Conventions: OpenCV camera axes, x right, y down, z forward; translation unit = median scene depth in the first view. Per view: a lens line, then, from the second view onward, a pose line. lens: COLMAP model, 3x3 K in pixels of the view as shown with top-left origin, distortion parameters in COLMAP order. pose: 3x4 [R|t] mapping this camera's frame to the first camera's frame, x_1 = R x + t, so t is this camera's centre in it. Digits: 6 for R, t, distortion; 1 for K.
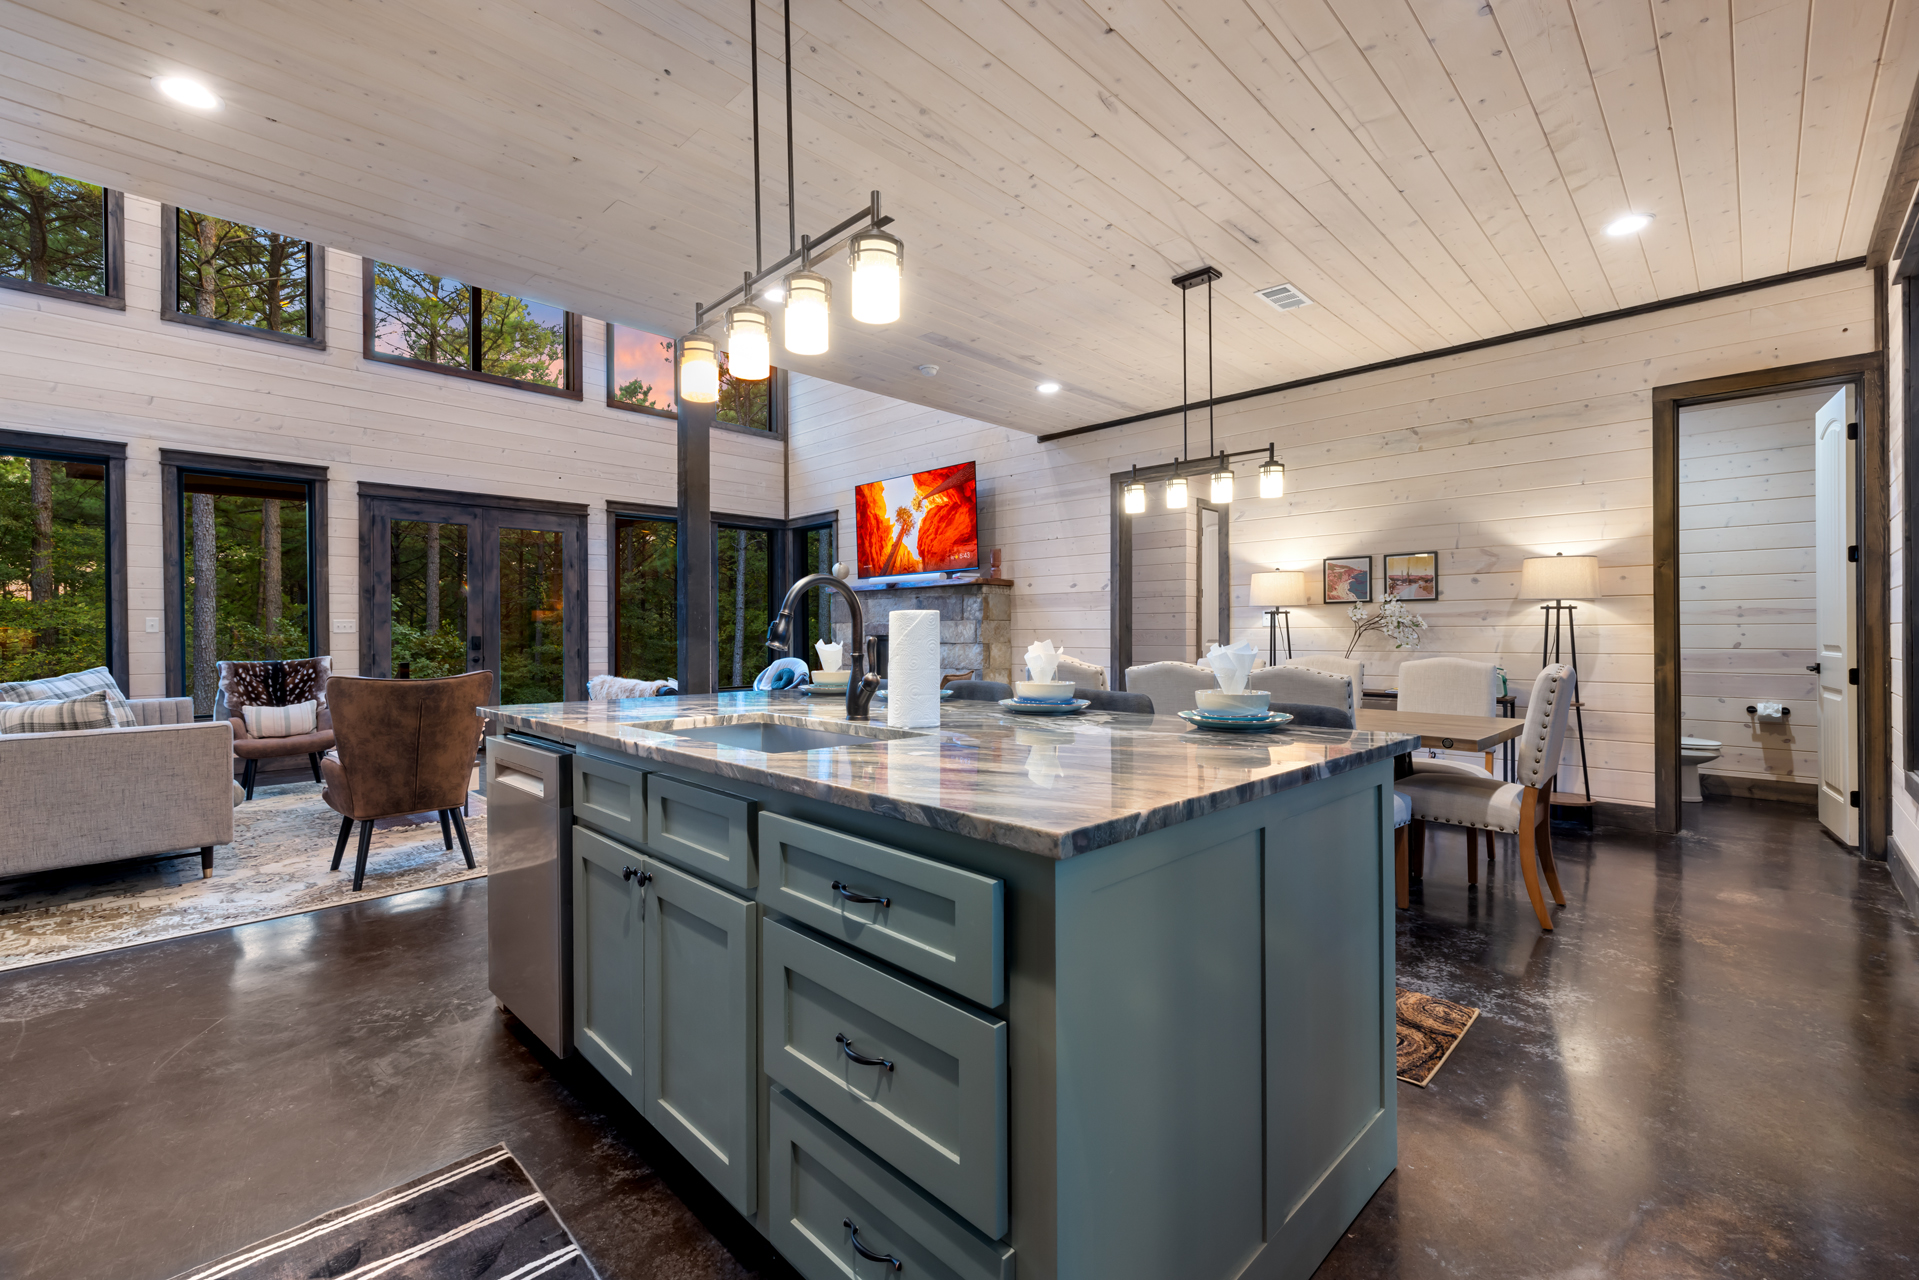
lens RADIAL K [[812.6, 0, 959.8], [0, 812.6, 634.2], [0, 0, 1]] dist [0.000586, 0.000524]
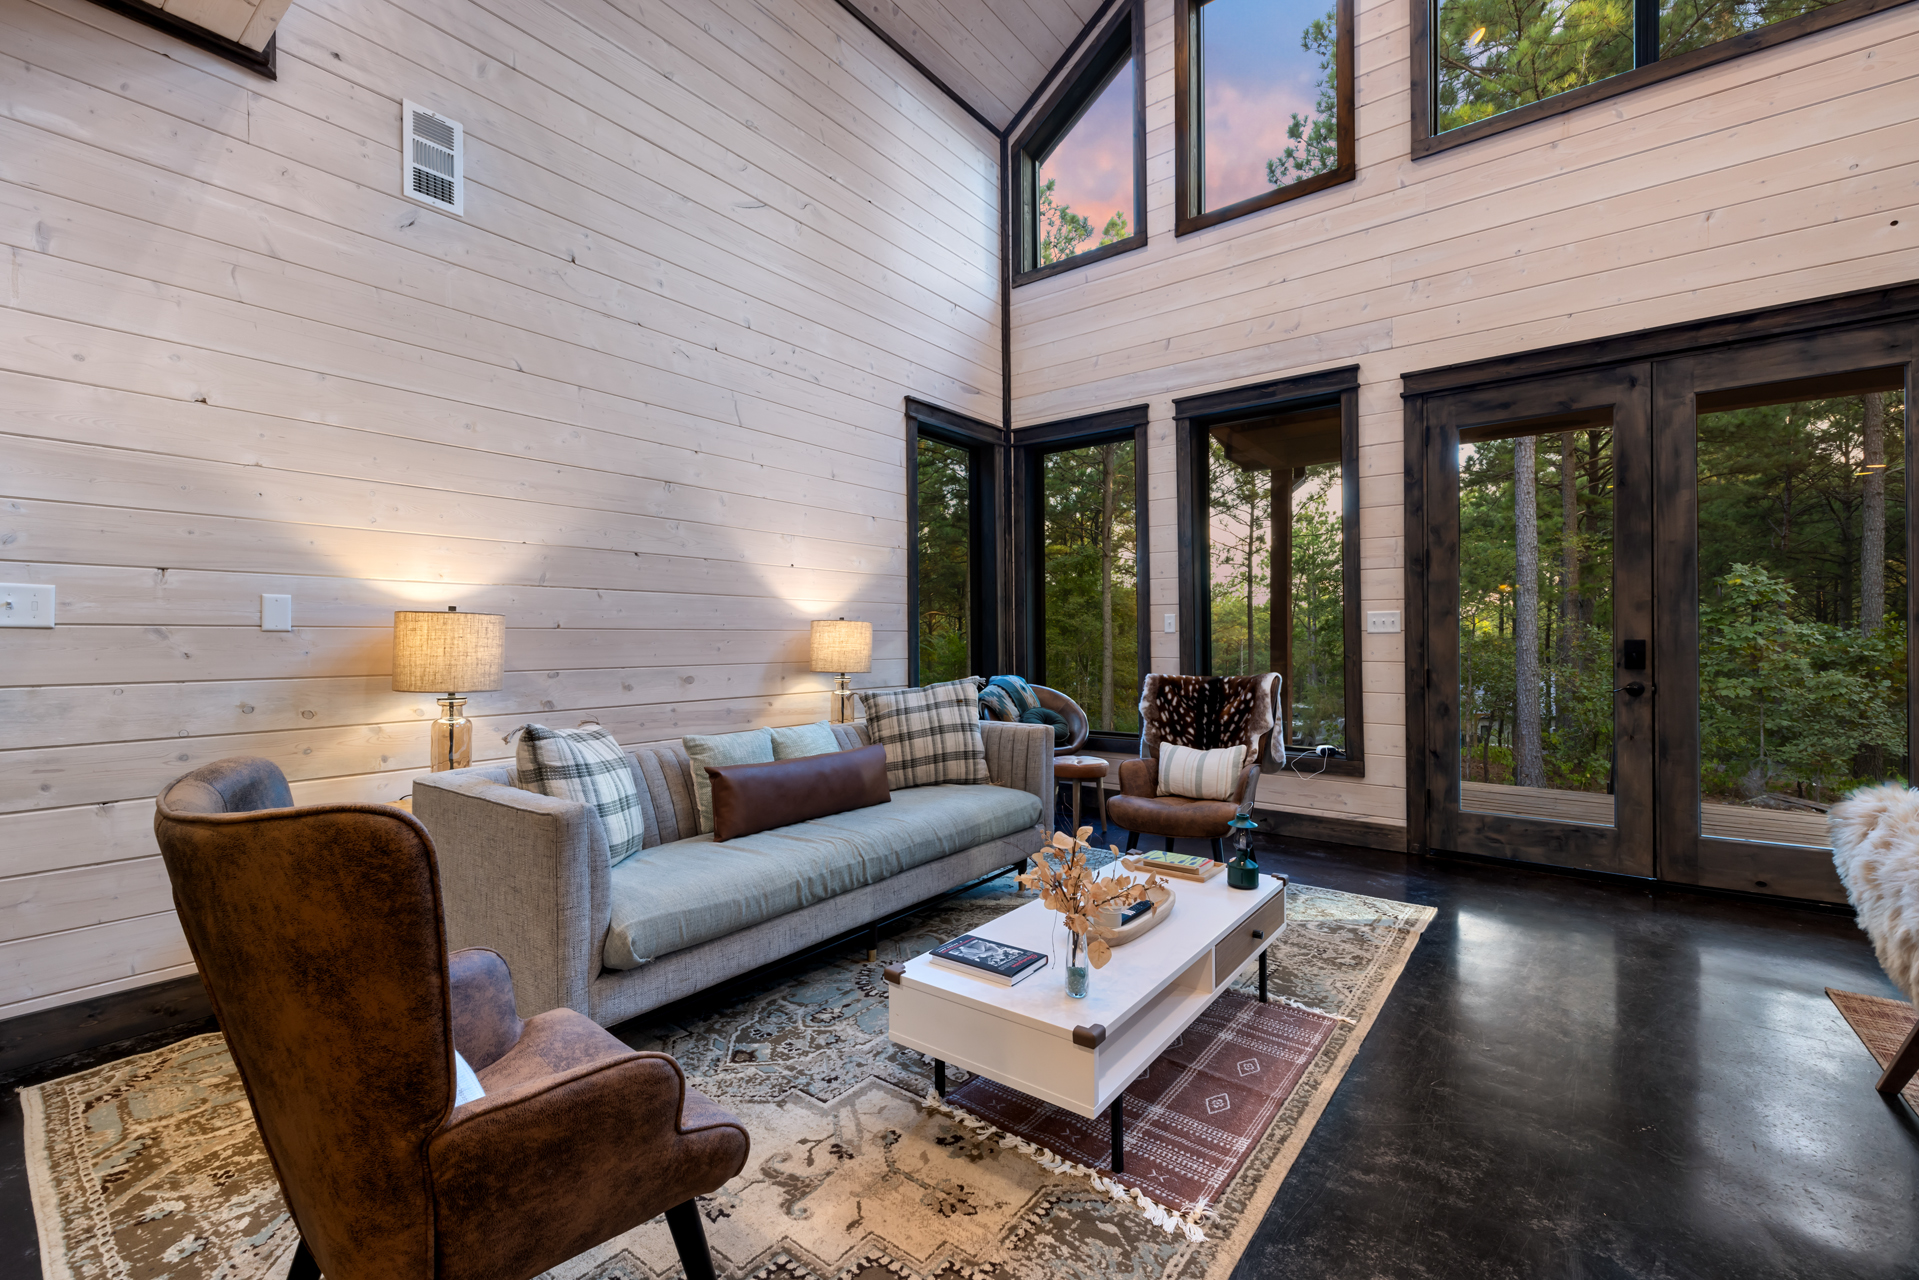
lens RADIAL K [[812.6, 0, 959.8], [0, 812.6, 634.2], [0, 0, 1]] dist [0.000586, 0.000524]
pose [[0.113757, -0.000358, -0.993509, -0.197738], [-0.000775, 1.000000, -0.000449, 0.000039], [0.993508, 0.000821, 0.113757, 0.632395]]
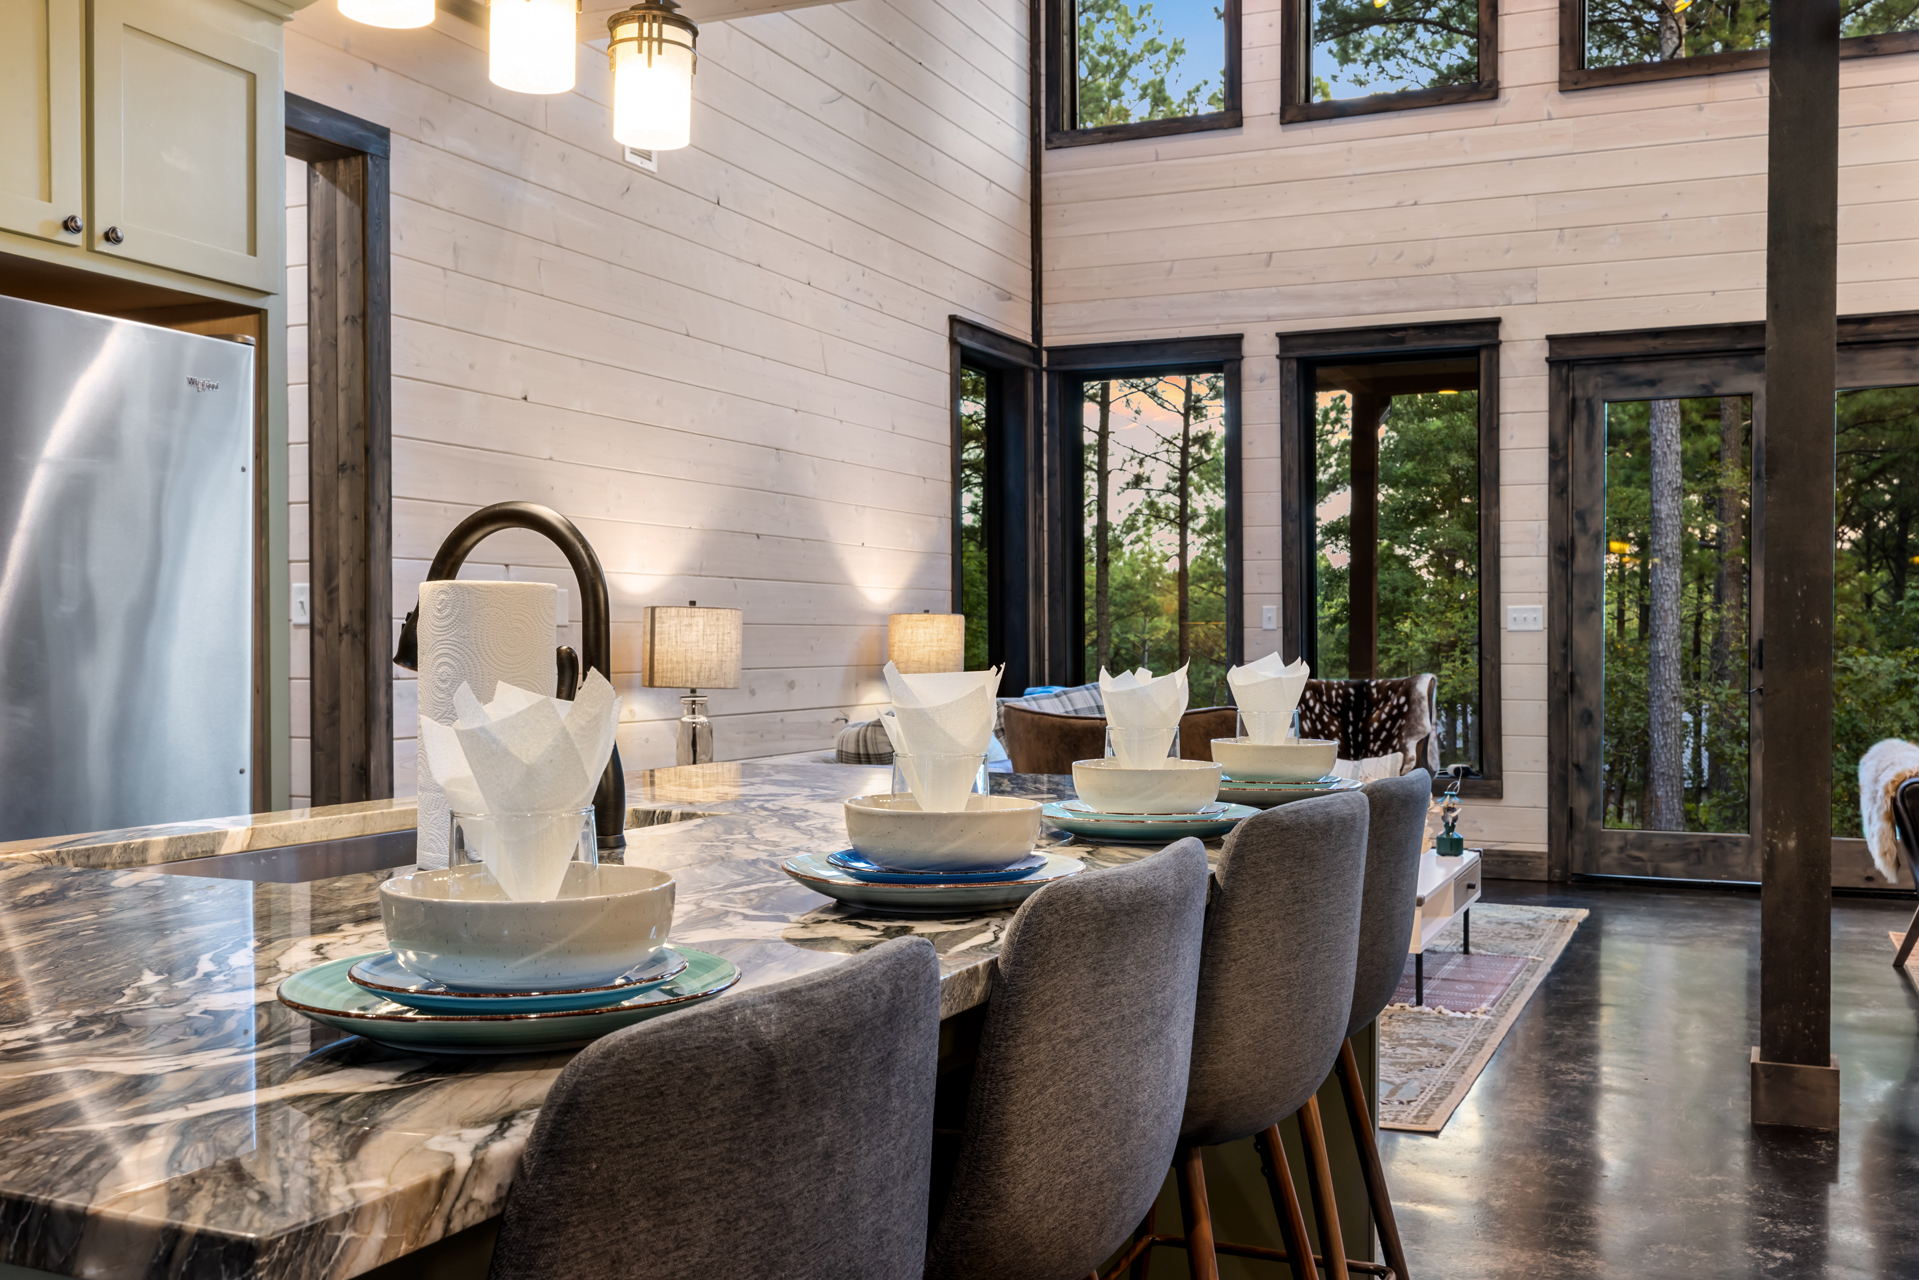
lens RADIAL K [[1843.9, 0, 967.7], [0, 1843.9, 655.5], [0, 0, 1]] dist [0.011577, -0.010121]
pose [[0.355259, 0.014814, -0.934650, 0.230693], [-0.004335, 0.999890, 0.014200, -0.000924], [0.934758, -0.000993, 0.355284, 0.248551]]
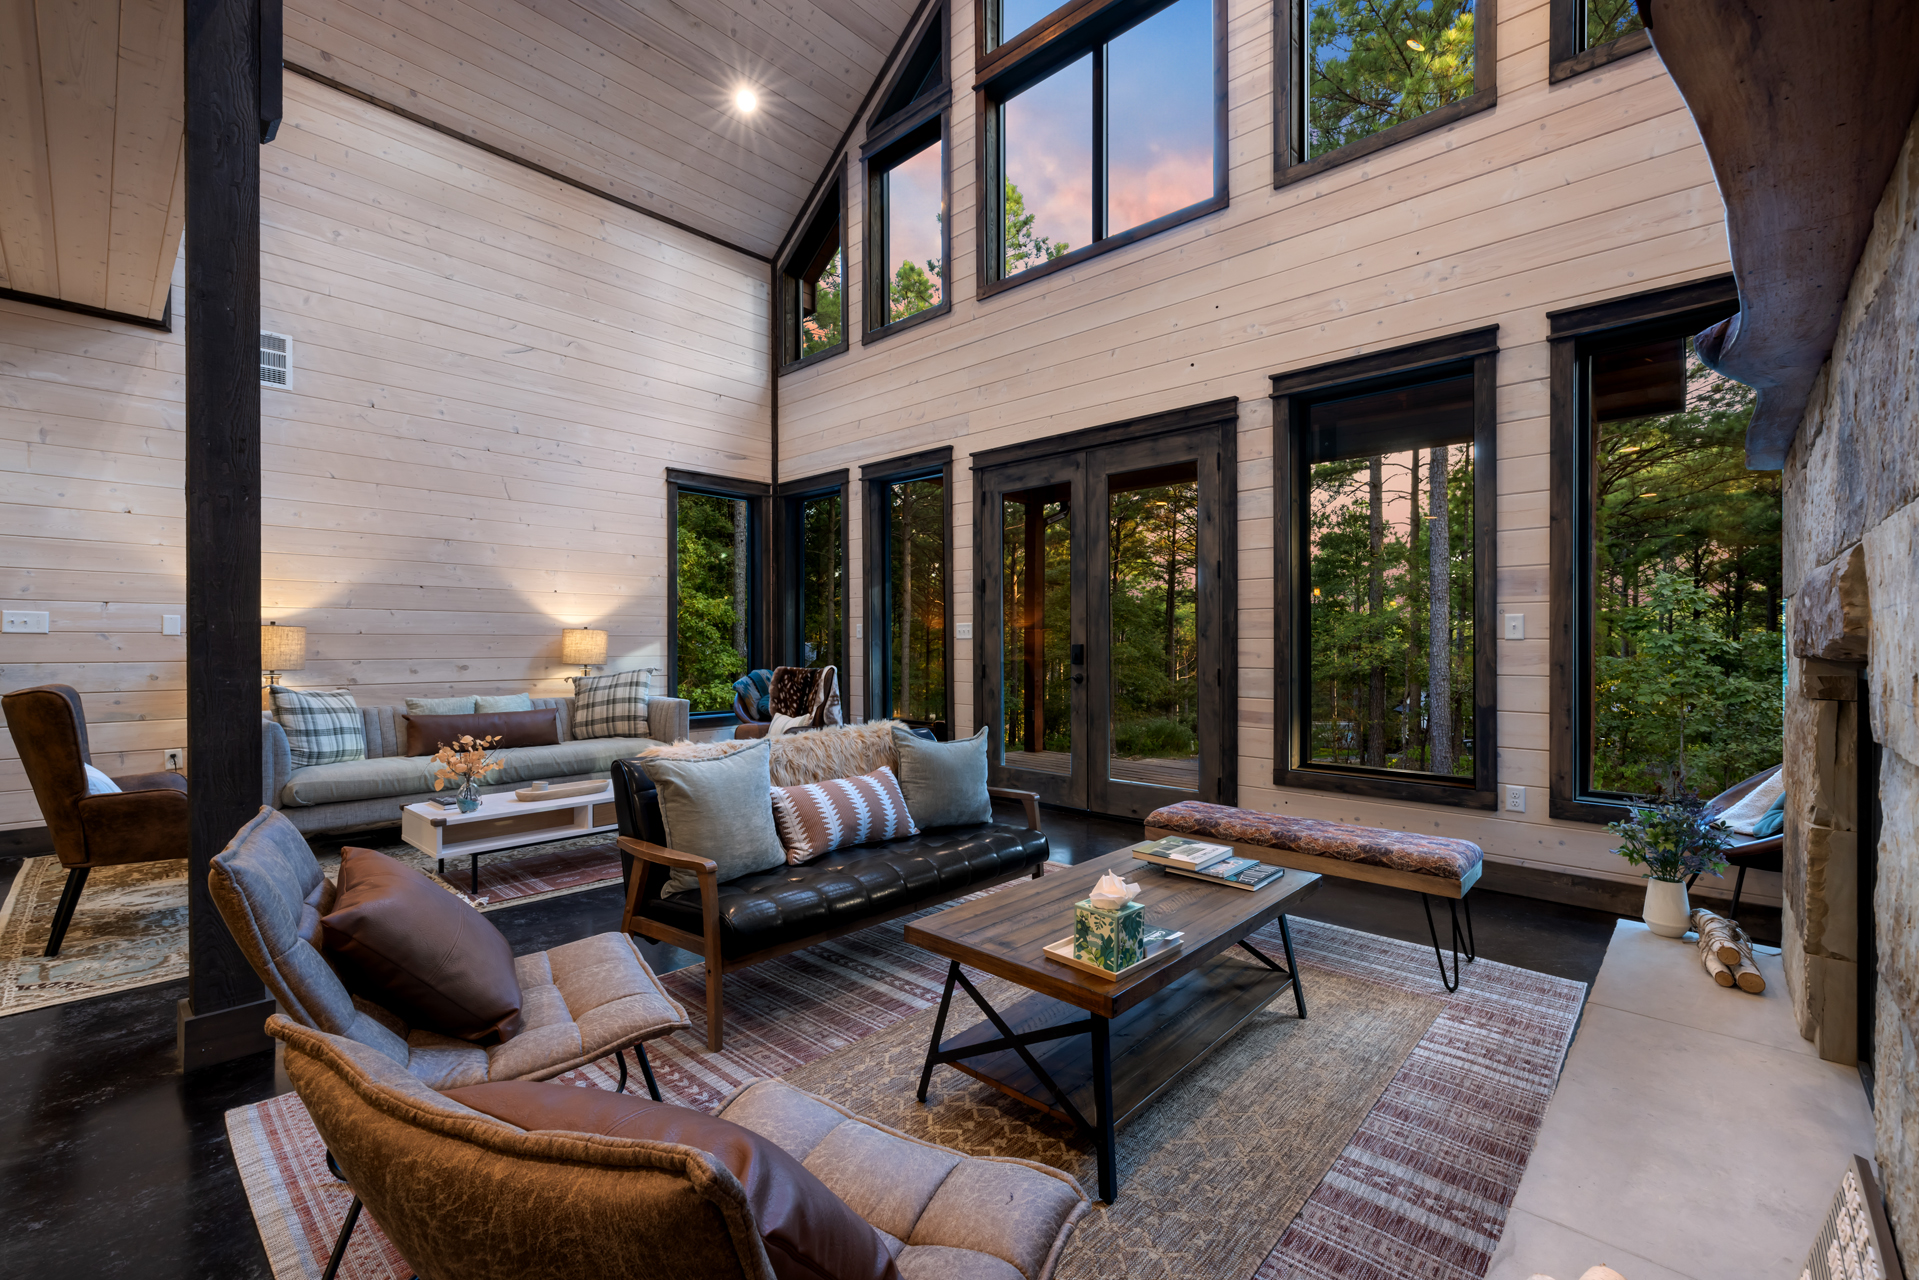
lens RADIAL K [[810.2, 0, 959.5], [0, 810.2, 640.0], [0, 0, 1]] dist [0.000702, 0.000470]
pose [[0.020836, 0.002291, -0.999780, 0.080002], [-0.005138, 0.999984, 0.002184, -0.002240], [0.999770, 0.005091, 0.020847, 0.998272]]
